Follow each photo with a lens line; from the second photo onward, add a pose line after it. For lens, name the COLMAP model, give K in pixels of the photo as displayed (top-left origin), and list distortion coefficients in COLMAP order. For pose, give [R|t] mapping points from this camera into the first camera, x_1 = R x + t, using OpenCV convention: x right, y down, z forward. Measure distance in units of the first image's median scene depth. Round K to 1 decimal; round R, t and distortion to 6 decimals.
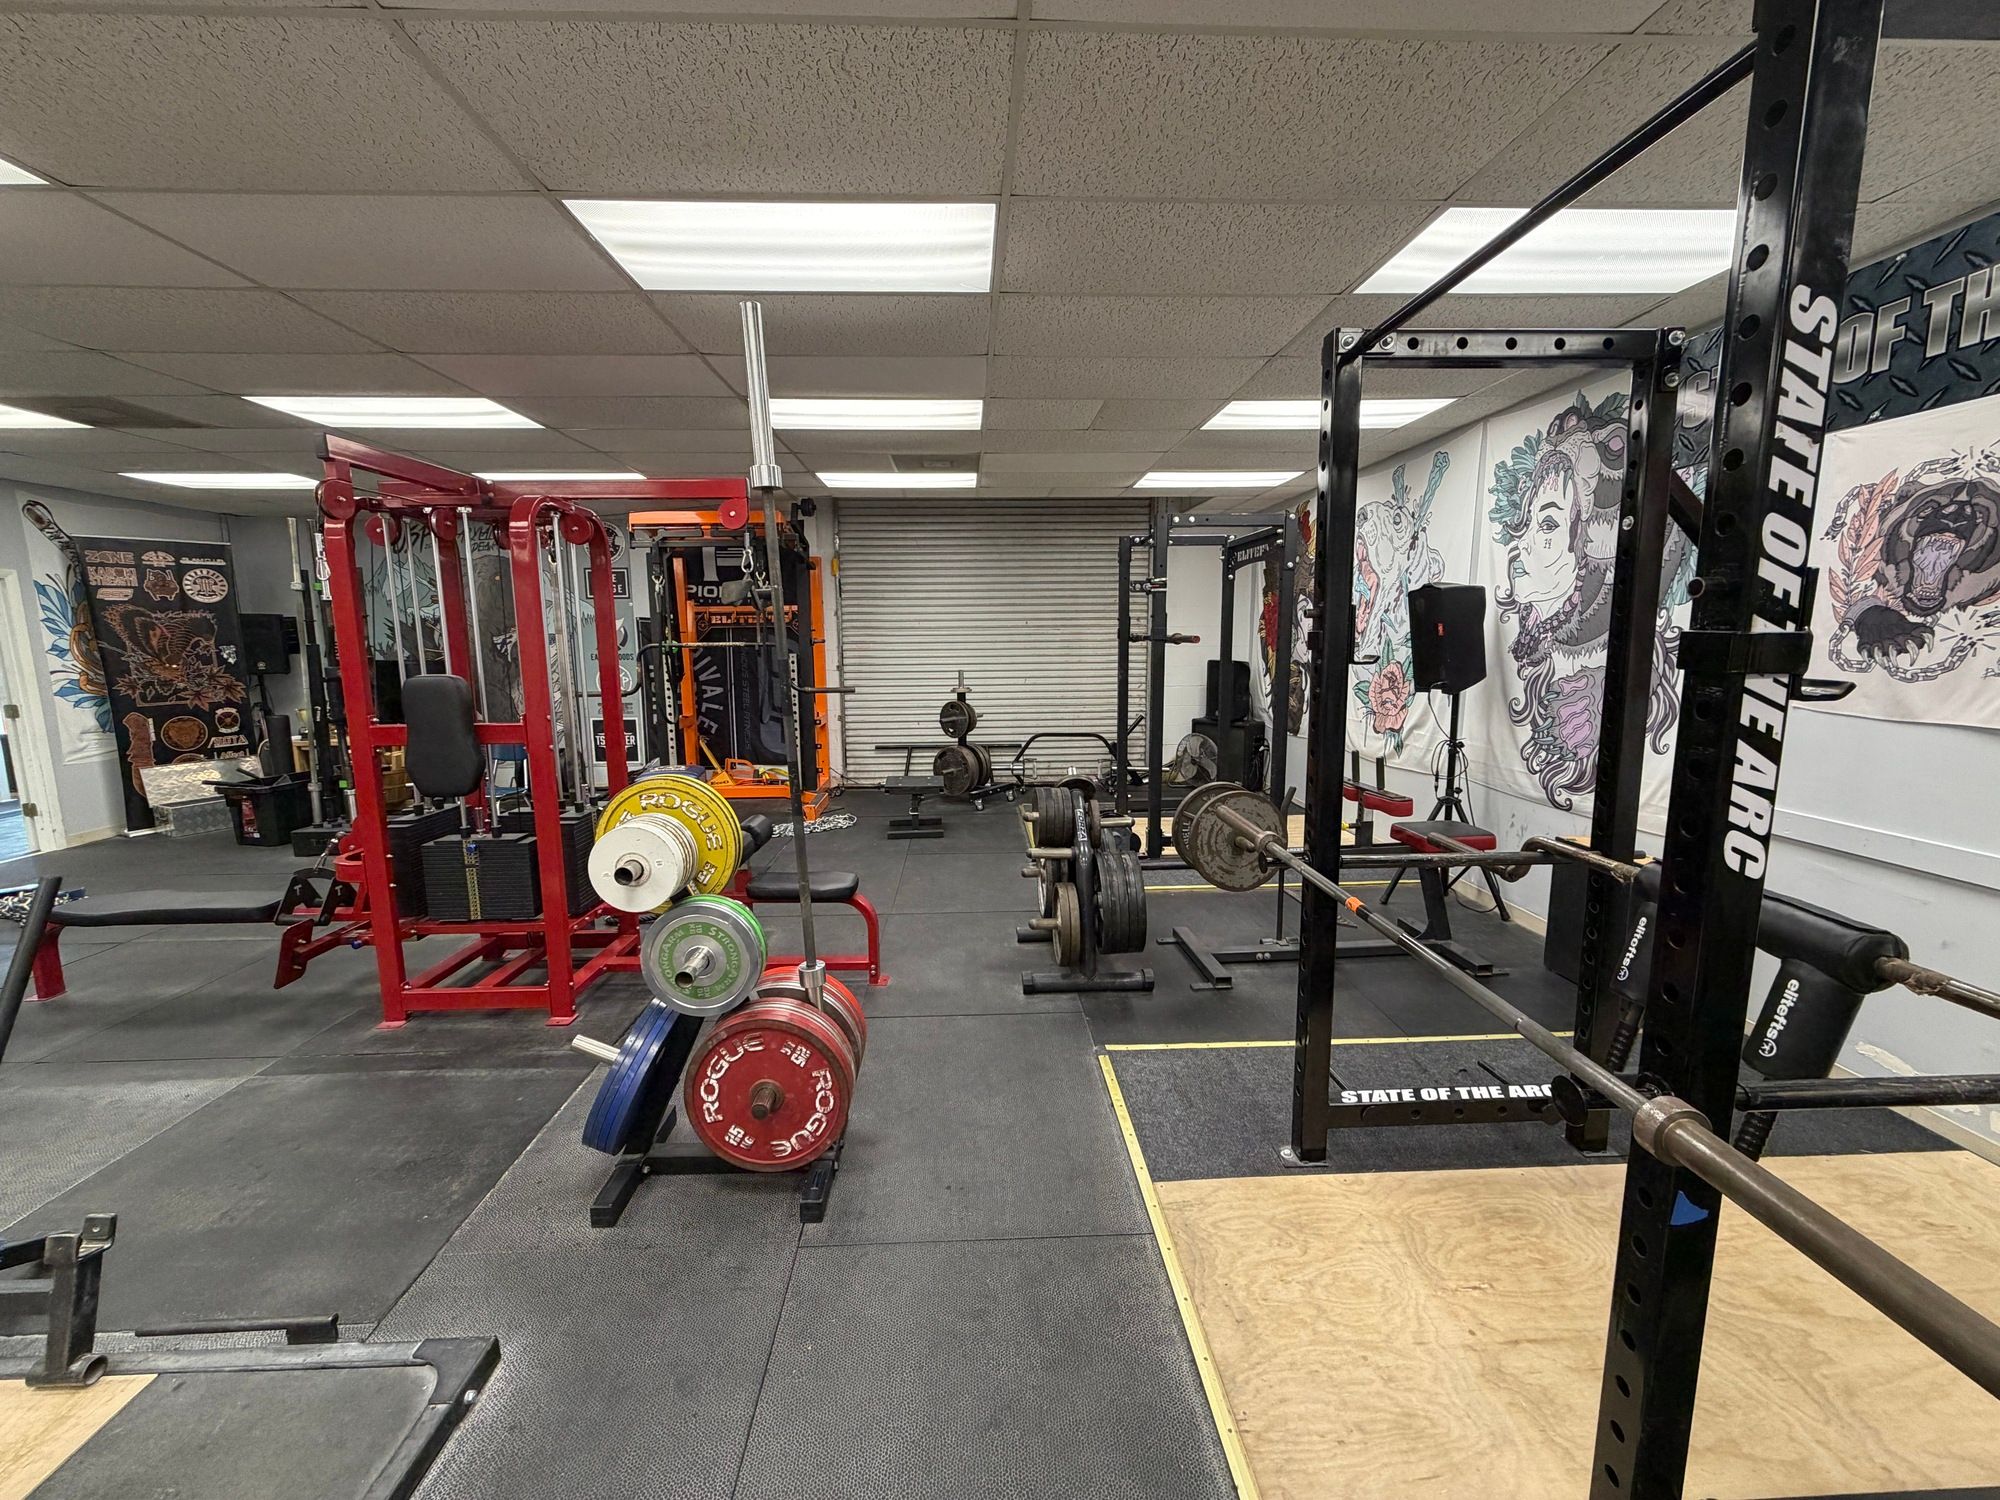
lens RADIAL K [[794.5, 0, 993.7], [0, 794.5, 746.8], [0, 0, 1]] dist [0.000144, 0.000102]
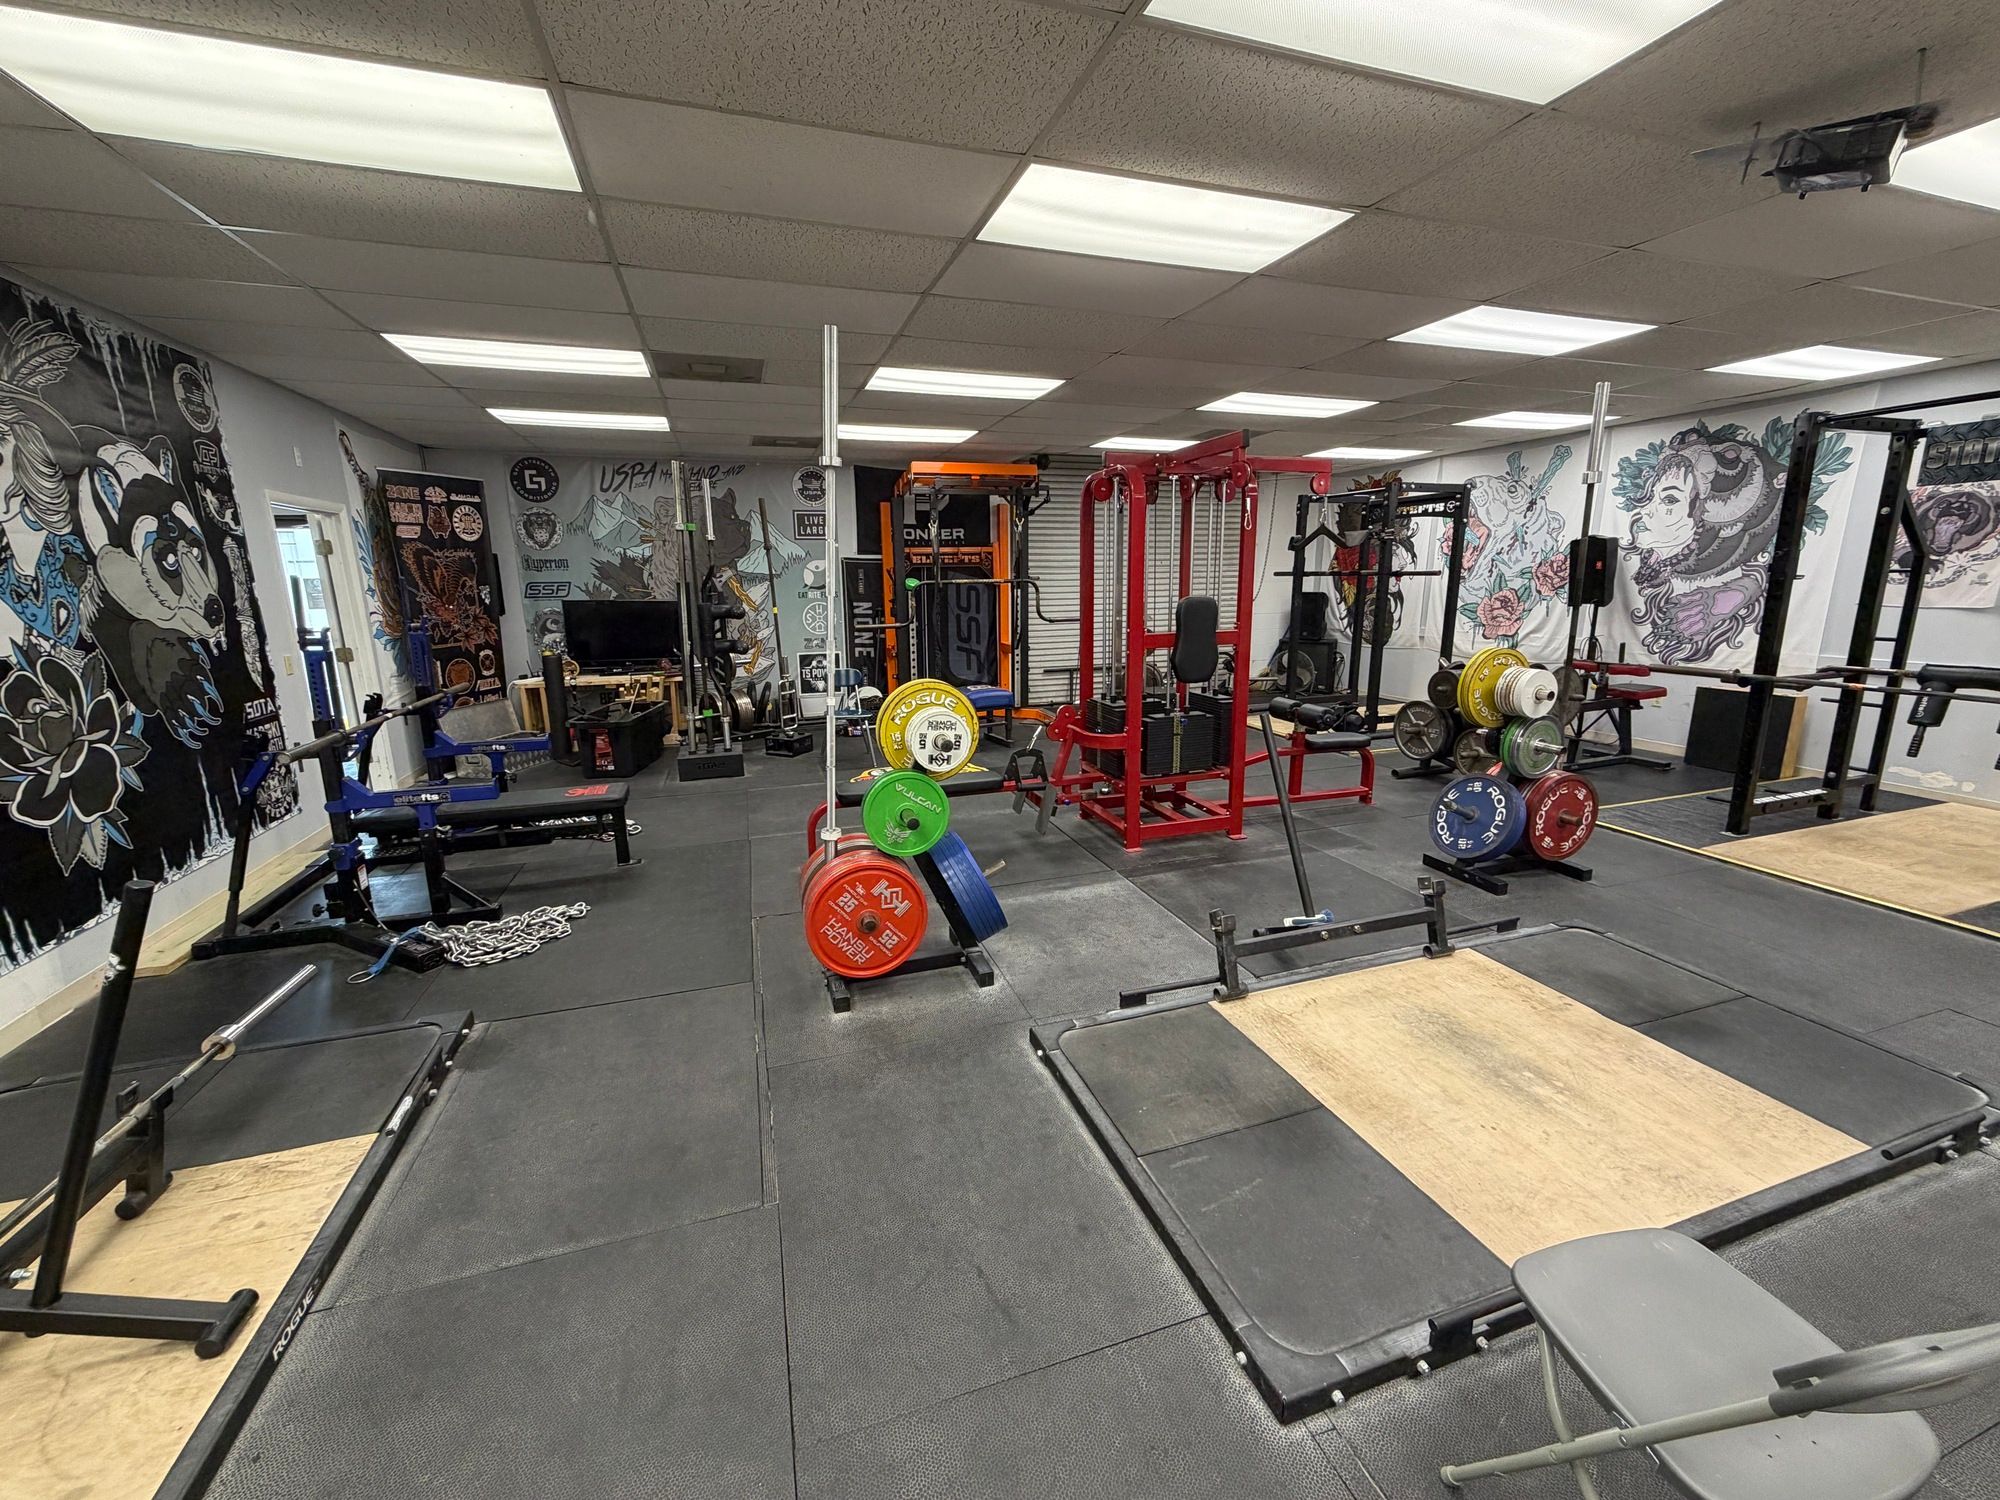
lens RADIAL K [[794.5, 0, 992.6], [0, 794.5, 747.7], [0, 0, 1]] dist [0.000144, 0.000102]
pose [[0.960109, -0.063129, 0.272408, -1.109849], [0.043935, 0.996139, 0.076000, 0.042493], [-0.276154, -0.061000, 0.959176, -0.213349]]
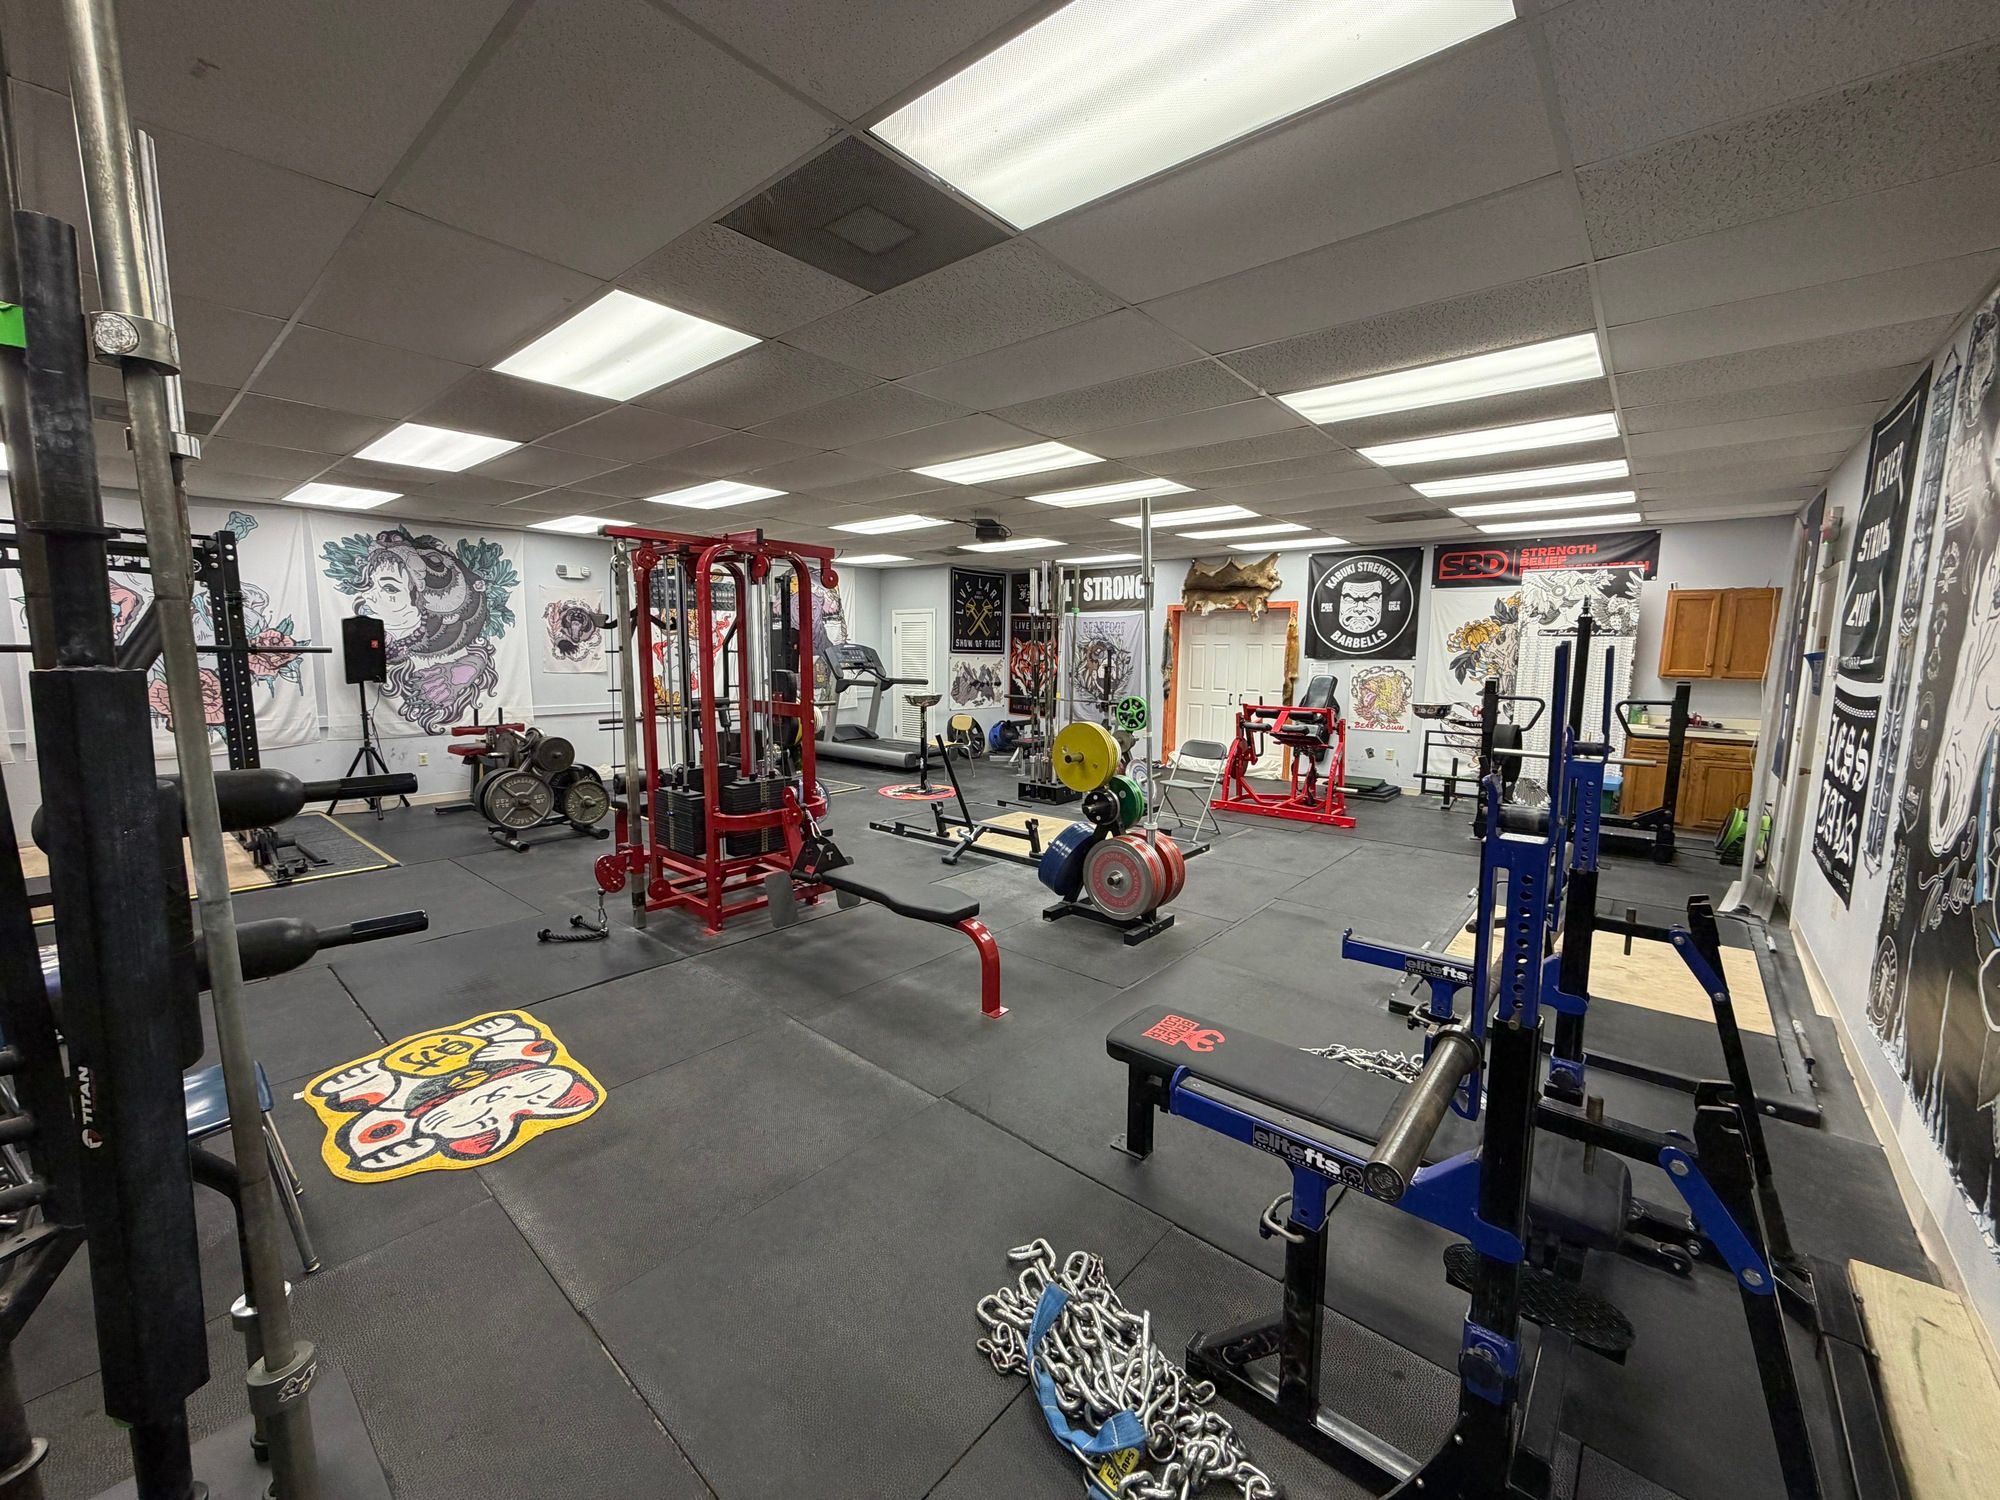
lens RADIAL K [[794.5, 0, 997.3], [0, 794.5, 746.4], [0, 0, 1]] dist [0.000144, 0.000102]
pose [[-0.735286, -0.078927, 0.673146, -1.630862], [0.093485, 0.971892, 0.216071, -0.188162], [-0.671279, 0.221803, -0.707240, 1.436026]]
